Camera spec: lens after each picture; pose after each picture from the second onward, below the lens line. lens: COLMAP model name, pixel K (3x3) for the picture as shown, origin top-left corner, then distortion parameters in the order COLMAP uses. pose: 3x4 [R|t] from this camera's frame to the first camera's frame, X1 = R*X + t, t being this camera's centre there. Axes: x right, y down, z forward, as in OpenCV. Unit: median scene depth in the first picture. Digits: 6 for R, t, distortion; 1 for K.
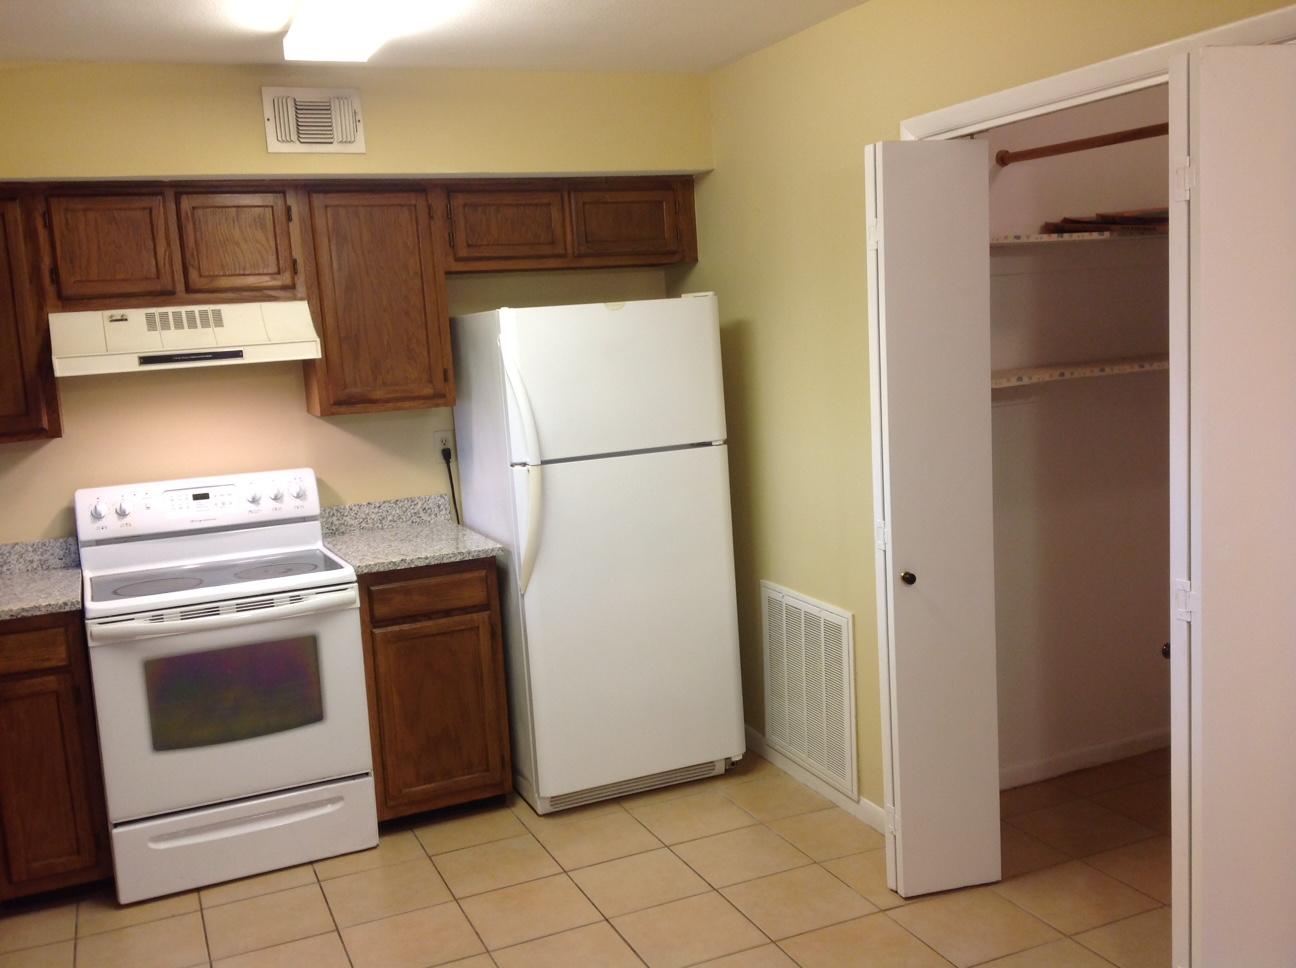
lens RADIAL K [[1194.9, 0, 648.0], [0, 1194.9, 484.0], [0, 0, 1]] dist [0.135709, -0.269032]
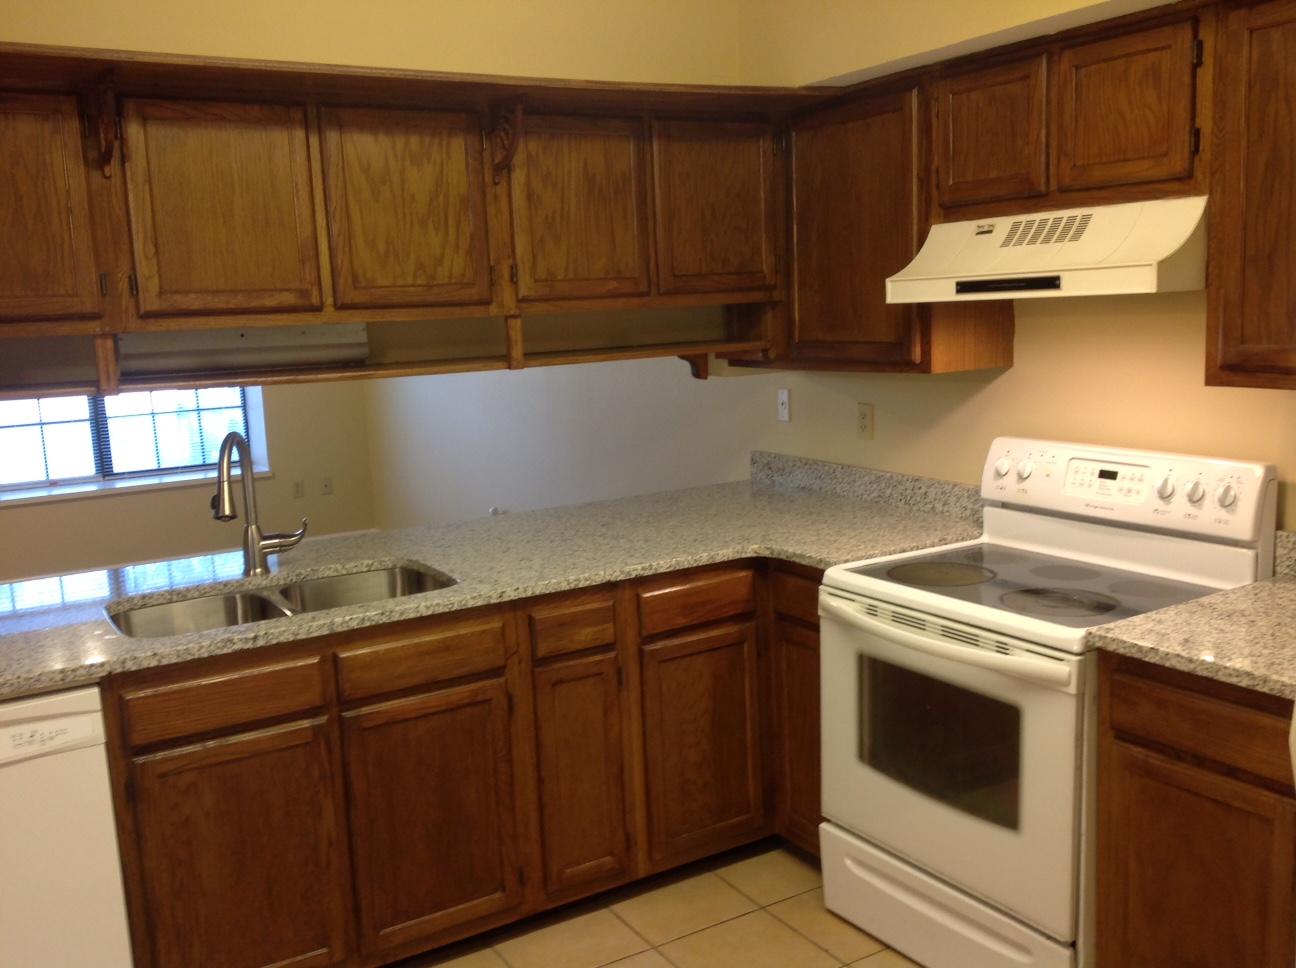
lens RADIAL K [[1202.1, 0, 655.5], [0, 1202.1, 485.9], [0, 0, 1]] dist [0.133513, -0.261534]
pose [[0.150046, 0.209853, -0.966151, 0.313714], [-0.098178, 0.975547, 0.196647, -0.106017], [0.983792, 0.065348, 0.166979, 0.653630]]
